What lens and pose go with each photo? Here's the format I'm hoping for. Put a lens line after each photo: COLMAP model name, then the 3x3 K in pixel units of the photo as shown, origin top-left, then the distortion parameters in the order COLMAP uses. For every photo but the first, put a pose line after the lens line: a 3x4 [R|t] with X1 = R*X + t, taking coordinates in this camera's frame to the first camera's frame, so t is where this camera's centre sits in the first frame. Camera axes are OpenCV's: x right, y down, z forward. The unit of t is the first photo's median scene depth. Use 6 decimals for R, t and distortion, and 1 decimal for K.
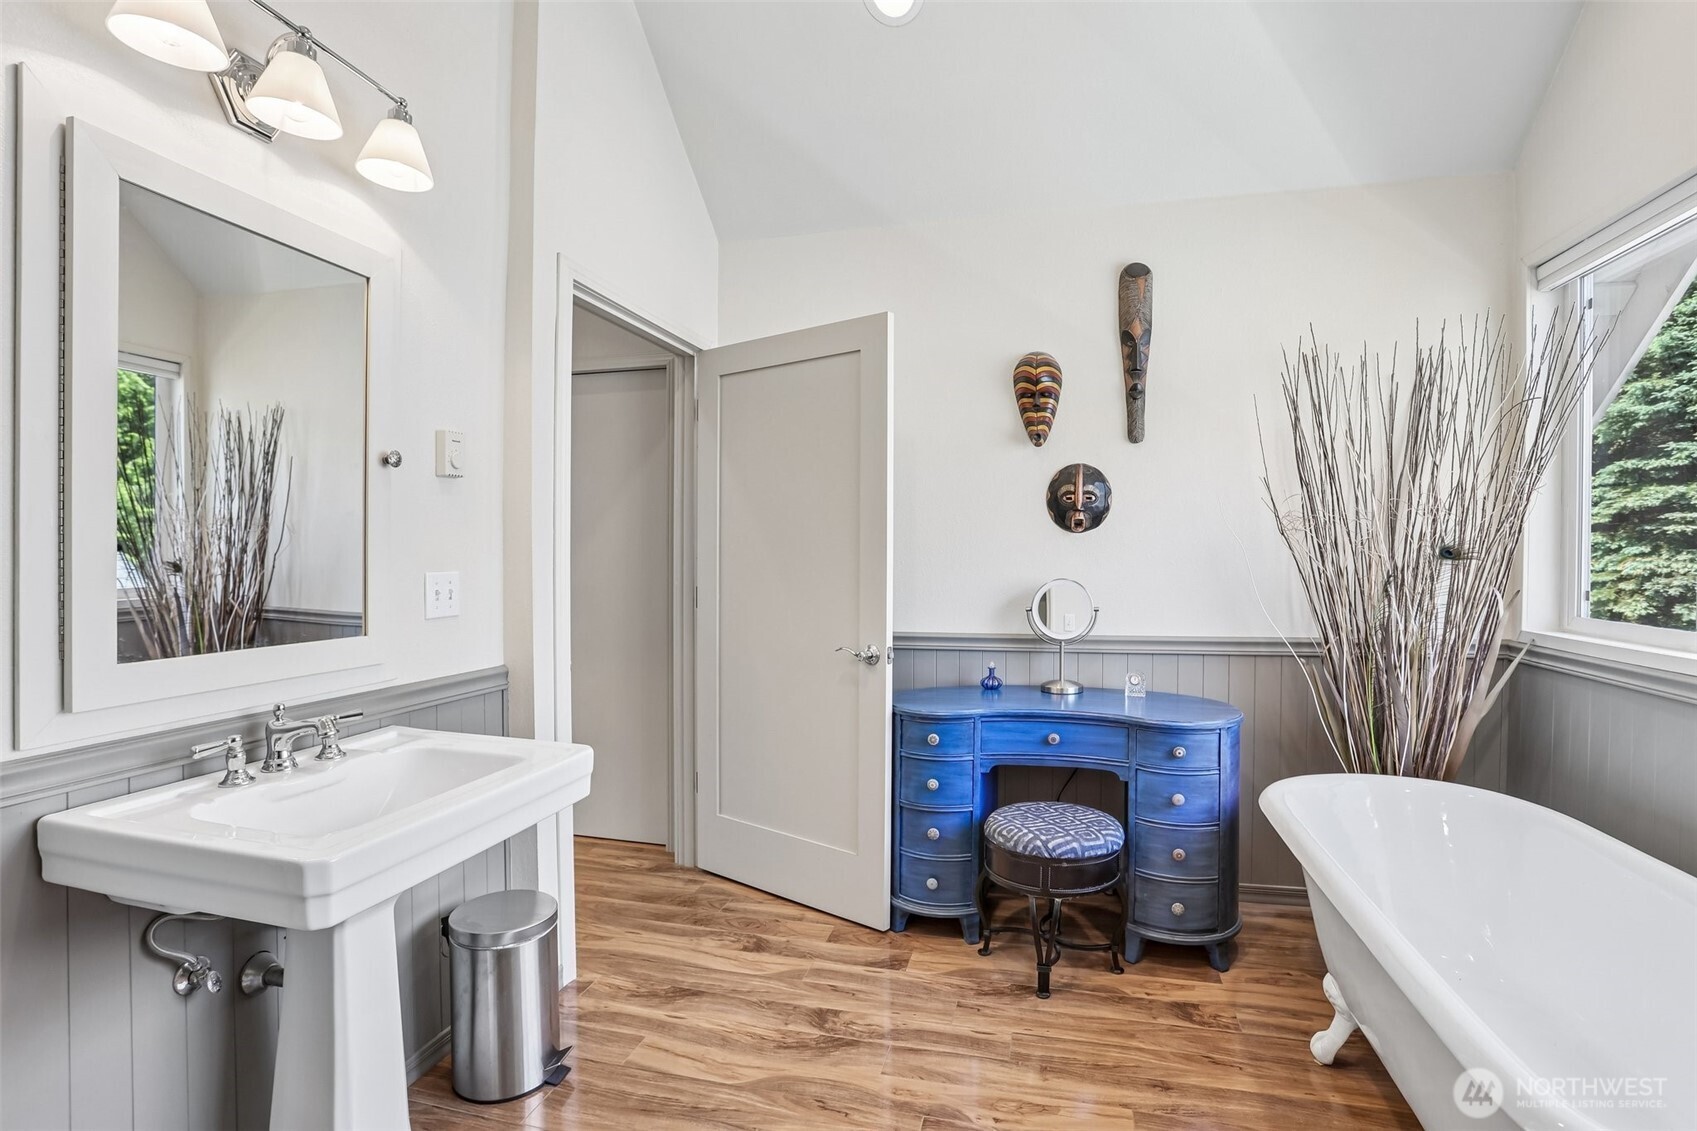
lens RADIAL K [[832.5, 0, 846.2], [0, 832.5, 547.5], [0, 0, 1]] dist [-0.077391, 0.035903]
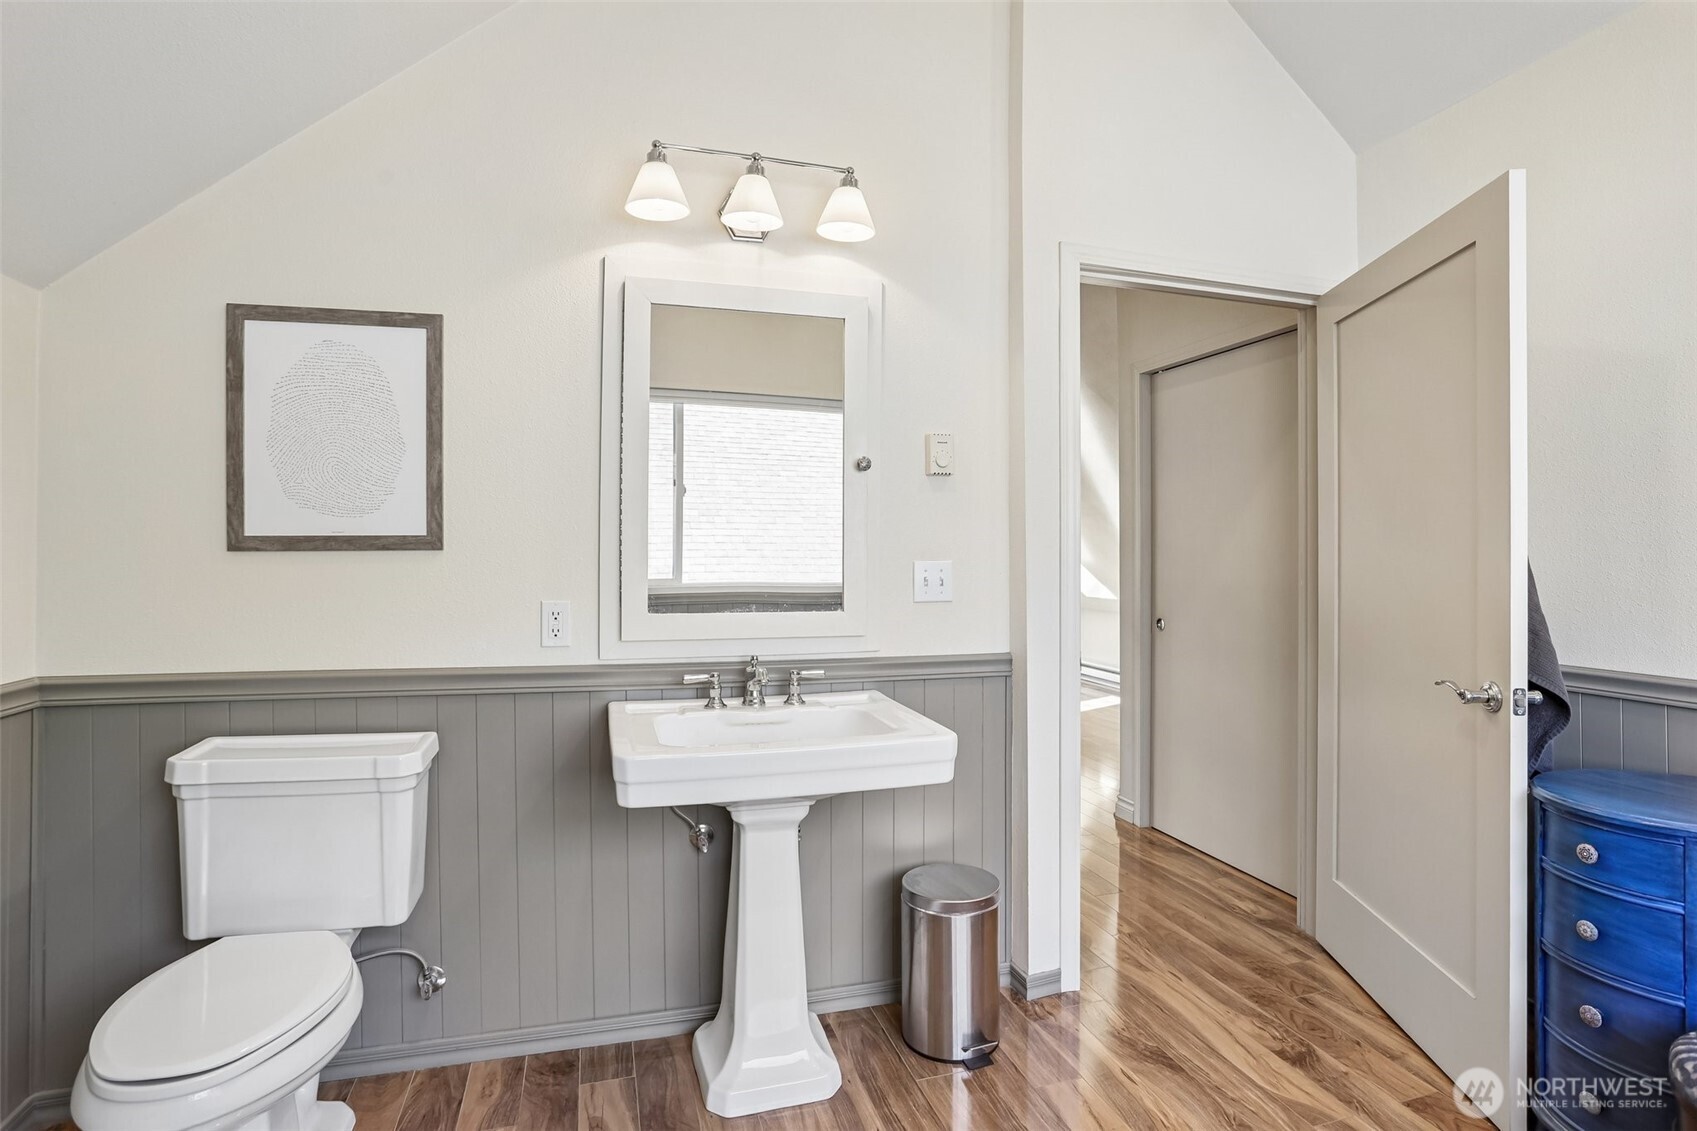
lens RADIAL K [[835.0, 0, 848.3], [0, 835.0, 526.1], [0, 0, 1]] dist [-0.054123, 0.023343]
pose [[0.522085, -0.025907, -0.852500, 0.330640], [0.002624, 0.999583, -0.028770, 0.011204], [0.852890, 0.012784, 0.521935, 0.237479]]
